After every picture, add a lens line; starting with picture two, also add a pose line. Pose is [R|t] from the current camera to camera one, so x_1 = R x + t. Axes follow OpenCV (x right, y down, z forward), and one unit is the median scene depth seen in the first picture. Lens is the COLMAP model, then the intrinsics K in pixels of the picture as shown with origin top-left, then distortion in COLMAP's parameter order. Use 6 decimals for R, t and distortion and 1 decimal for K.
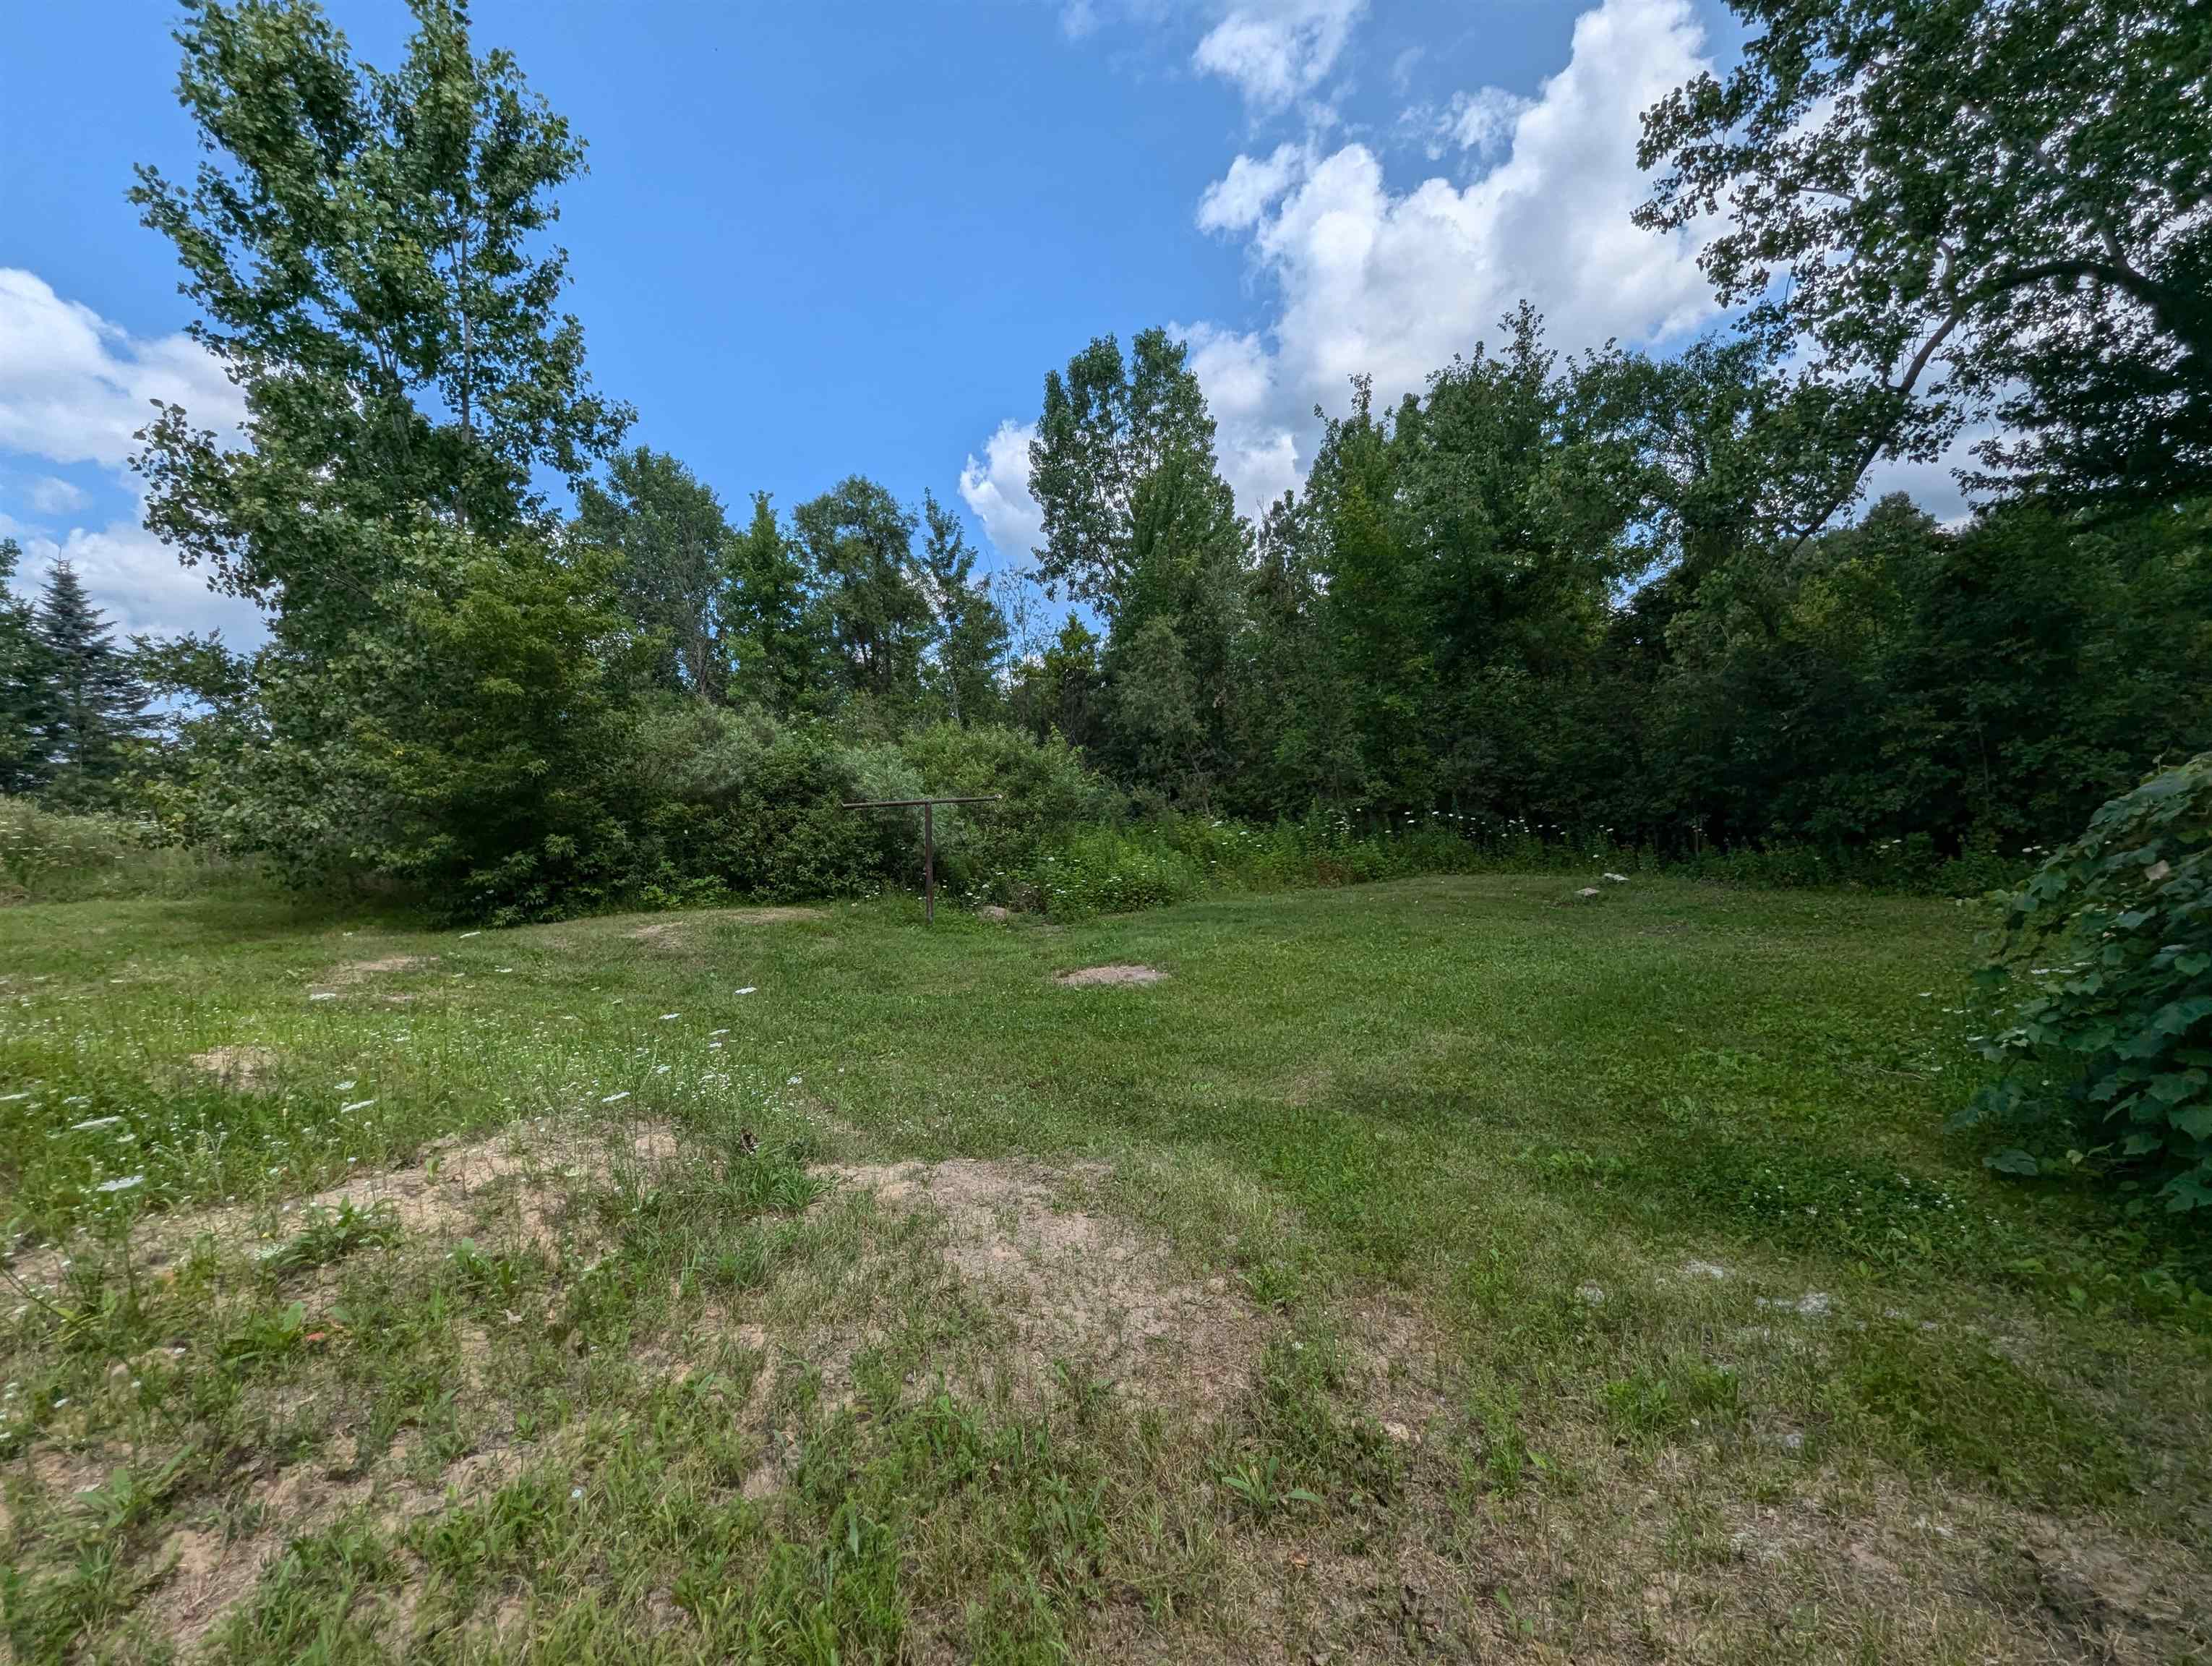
lens RADIAL K [[901.2, 0, 1110.3], [0, 901.2, 850.5], [0, 0, 1]] dist [-0.003288, -0.000369]
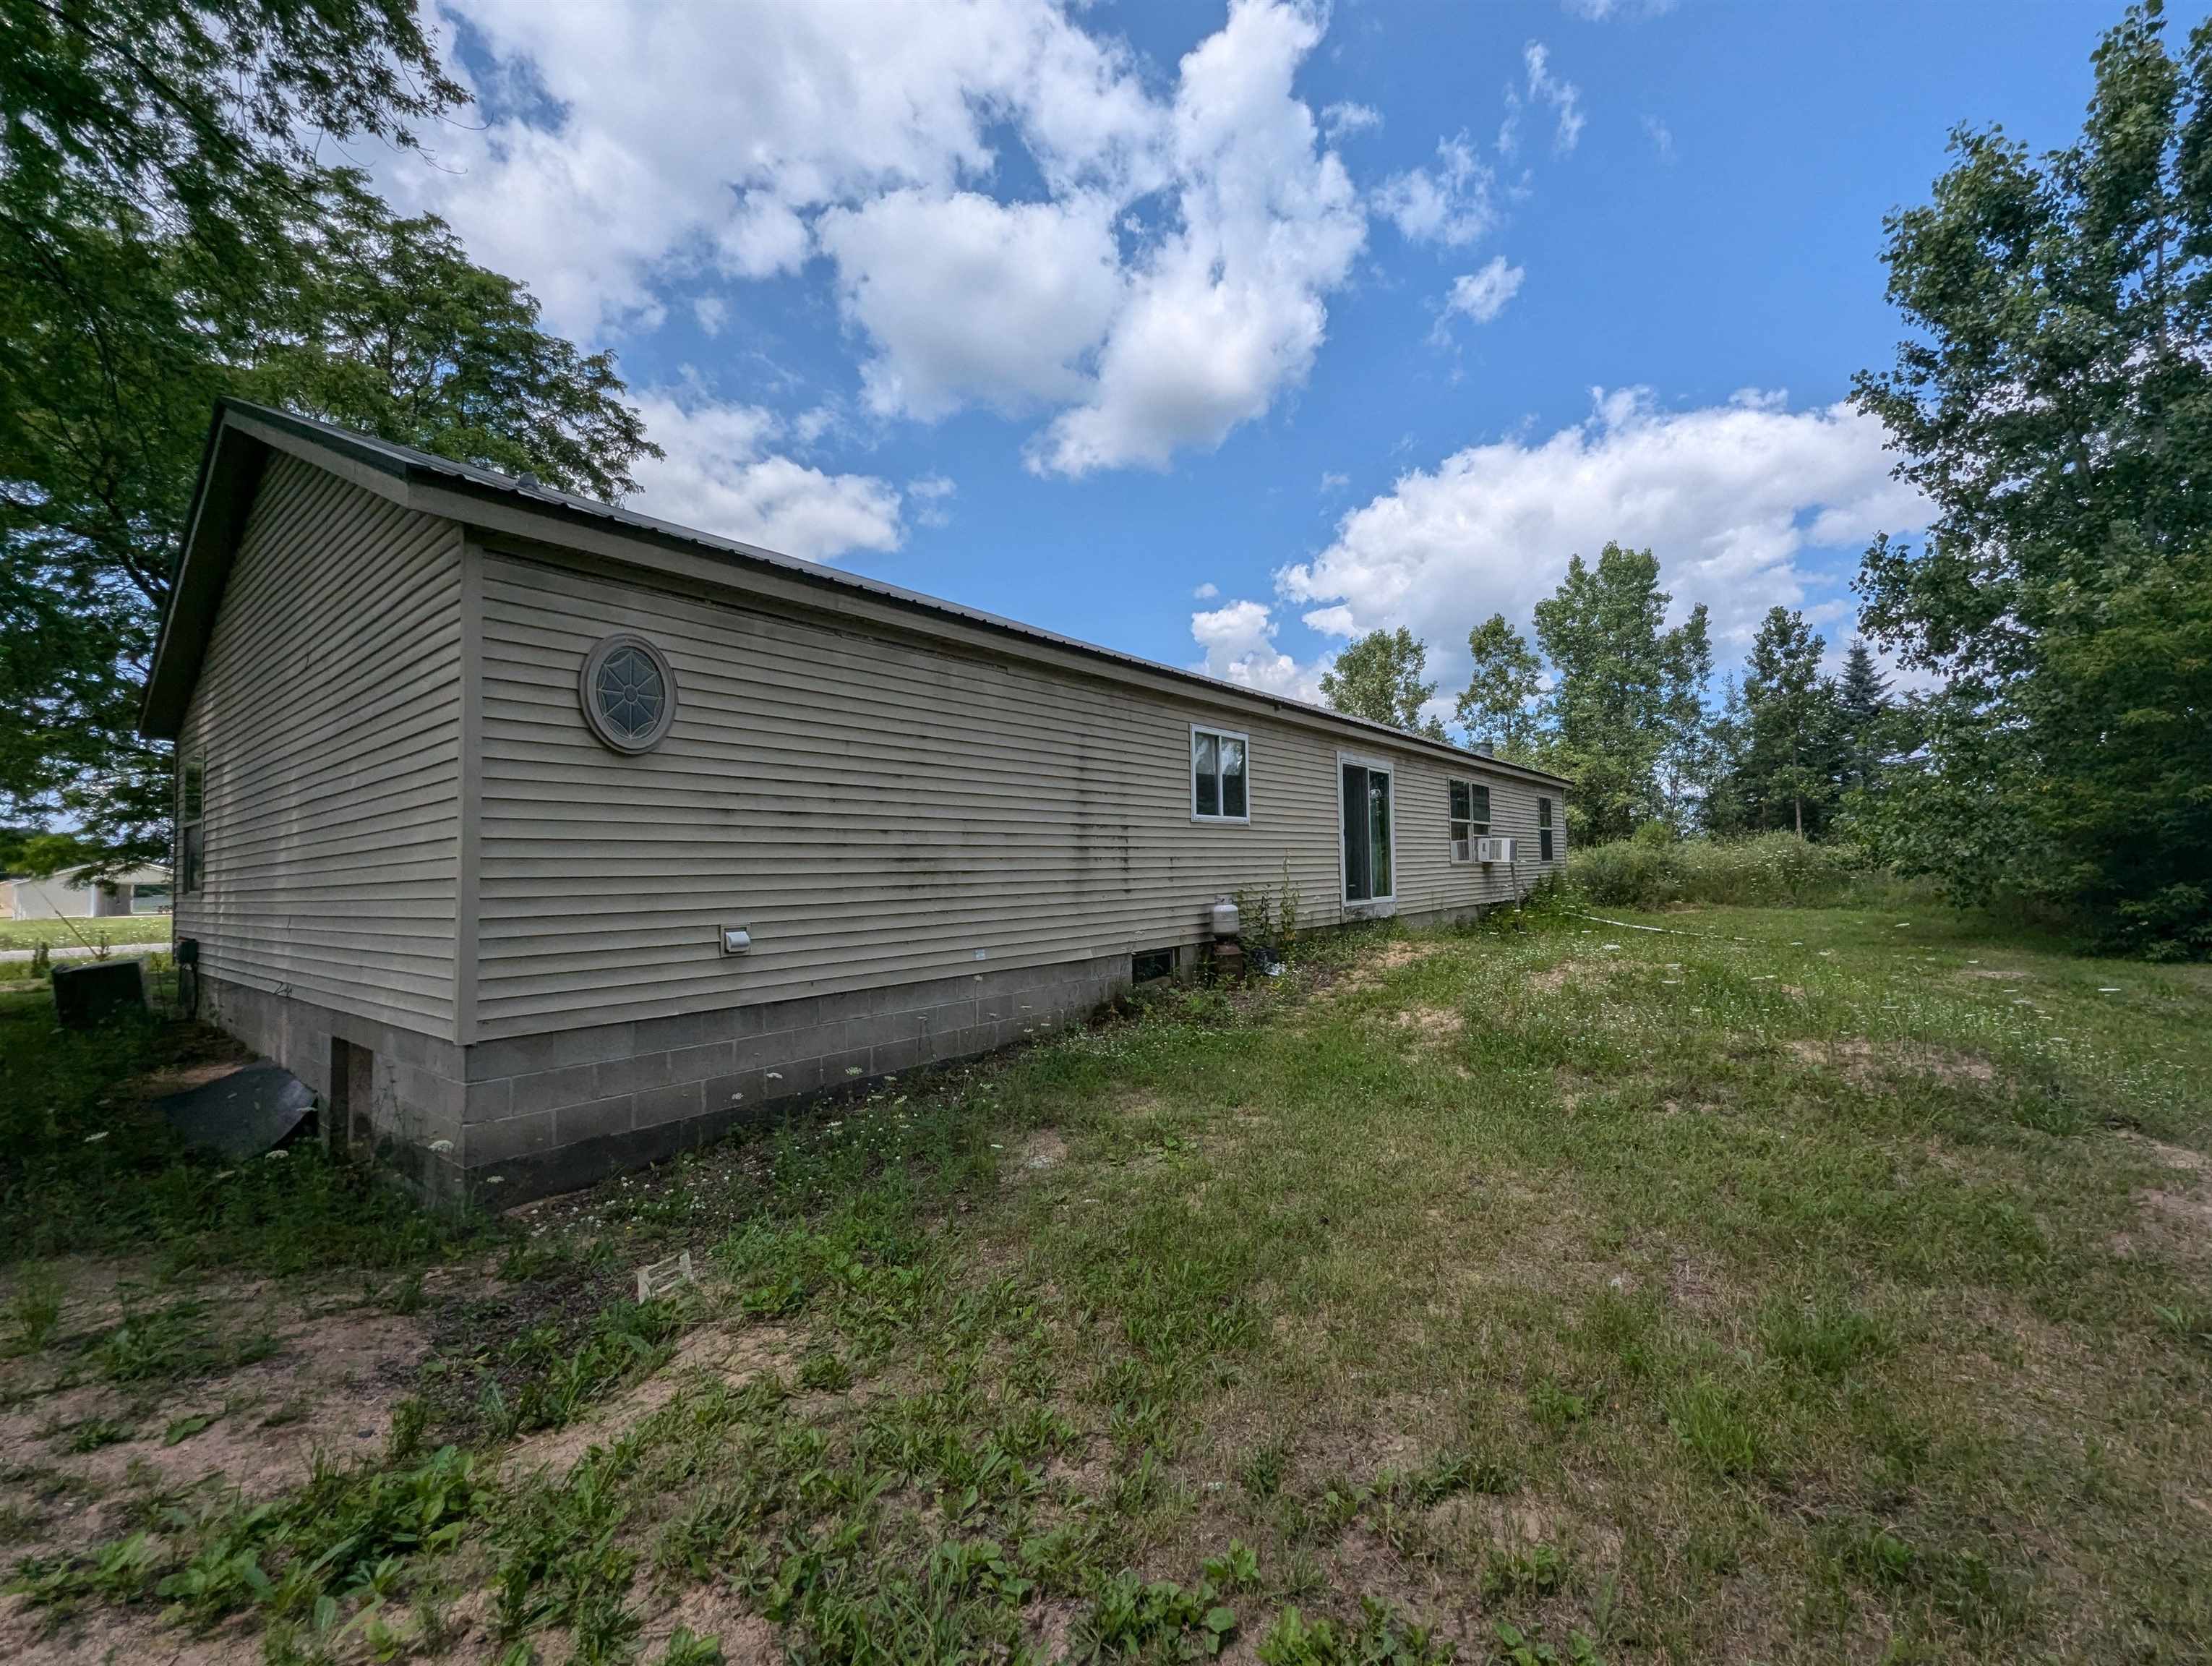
lens RADIAL K [[901.2, 0, 1112.5], [0, 901.2, 845.3], [0, 0, 1]] dist [-0.003288, -0.000369]
pose [[0.007769, -0.001276, -0.999969, 0.265817], [-0.036641, 0.999327, -0.001560, 0.003958], [0.999298, 0.036652, 0.007717, -0.120343]]
